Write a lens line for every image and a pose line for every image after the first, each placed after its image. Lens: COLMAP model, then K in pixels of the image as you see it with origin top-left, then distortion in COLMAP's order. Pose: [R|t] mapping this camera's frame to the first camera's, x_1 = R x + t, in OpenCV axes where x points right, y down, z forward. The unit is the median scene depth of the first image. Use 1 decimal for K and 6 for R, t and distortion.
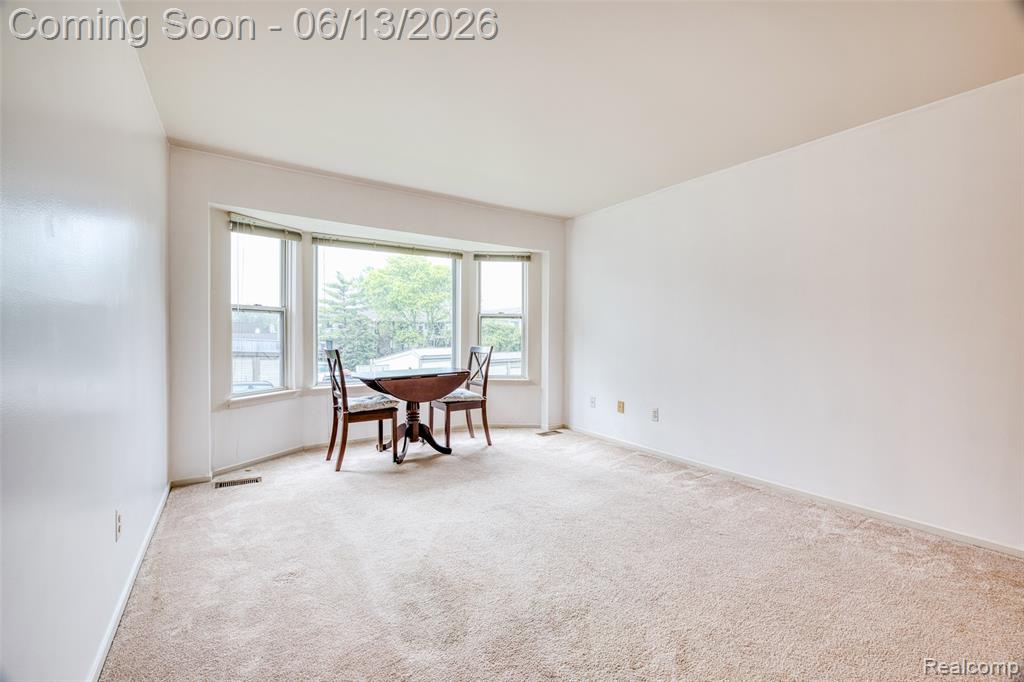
lens RADIAL K [[419.1, 0, 504.4], [0, 419.1, 339.0], [0, 0, 1]] dist [-0.013376, 0.000483]
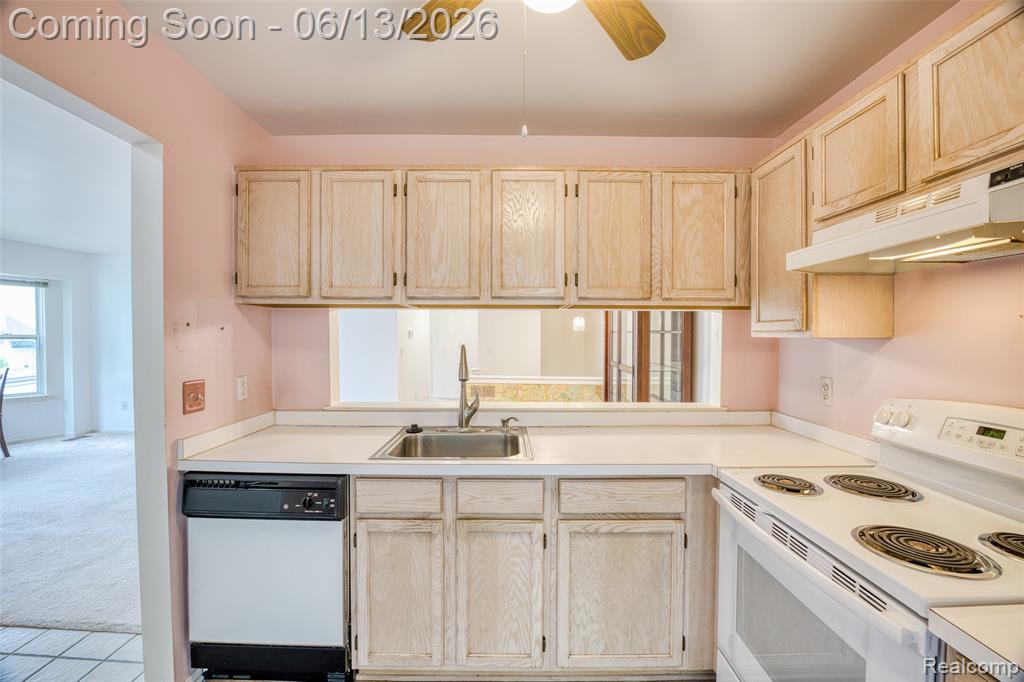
lens RADIAL K [[418.5, 0, 516.1], [0, 418.5, 339.4], [0, 0, 1]] dist [-0.018316, 0.000308]
pose [[0.543817, -0.017243, 0.839027, -0.203268], [0.011324, 0.999849, 0.013209, -0.058516], [-0.839127, 0.002318, 0.543930, -0.734240]]
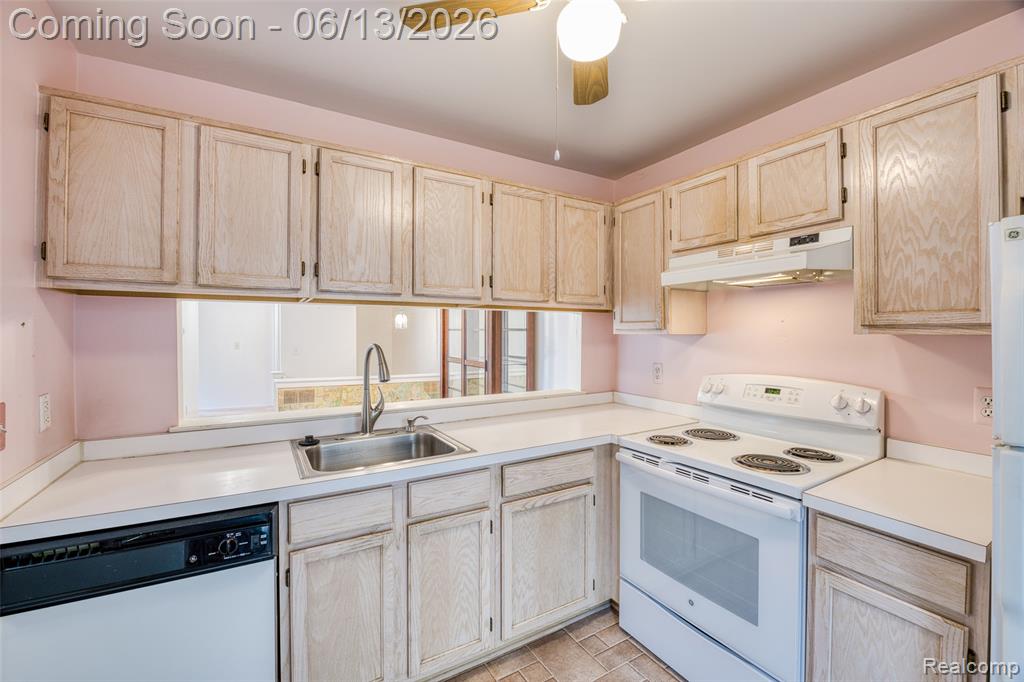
lens RADIAL K [[418.5, 0, 509.8], [0, 418.5, 332.7], [0, 0, 1]] dist [-0.018316, 0.000308]
pose [[0.050719, -0.009980, 0.998663, -0.278363], [0.010323, 0.999902, 0.009469, -0.061163], [-0.998660, 0.009829, 0.050817, -0.582619]]
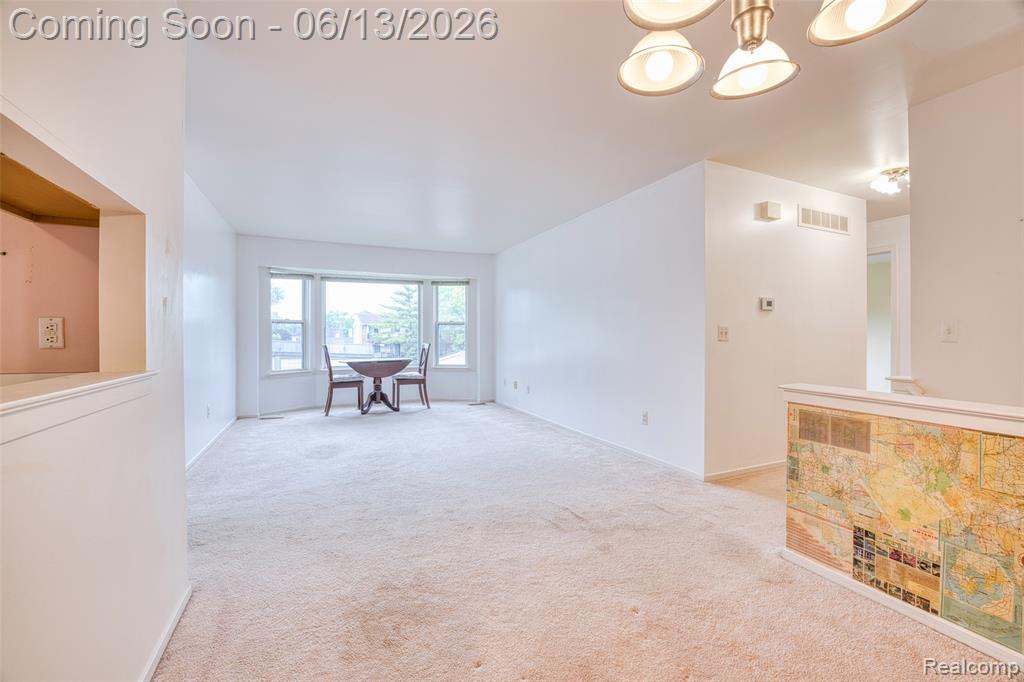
lens RADIAL K [[425.5, 0, 509.7], [0, 425.5, 338.4], [0, 0, 1]] dist [-0.018911, -0.000732]
pose [[0.987072, -0.004852, -0.160207, 0.510192], [0.003371, 0.999949, -0.009519, 0.013224], [0.160245, 0.008856, 0.987038, -0.489002]]
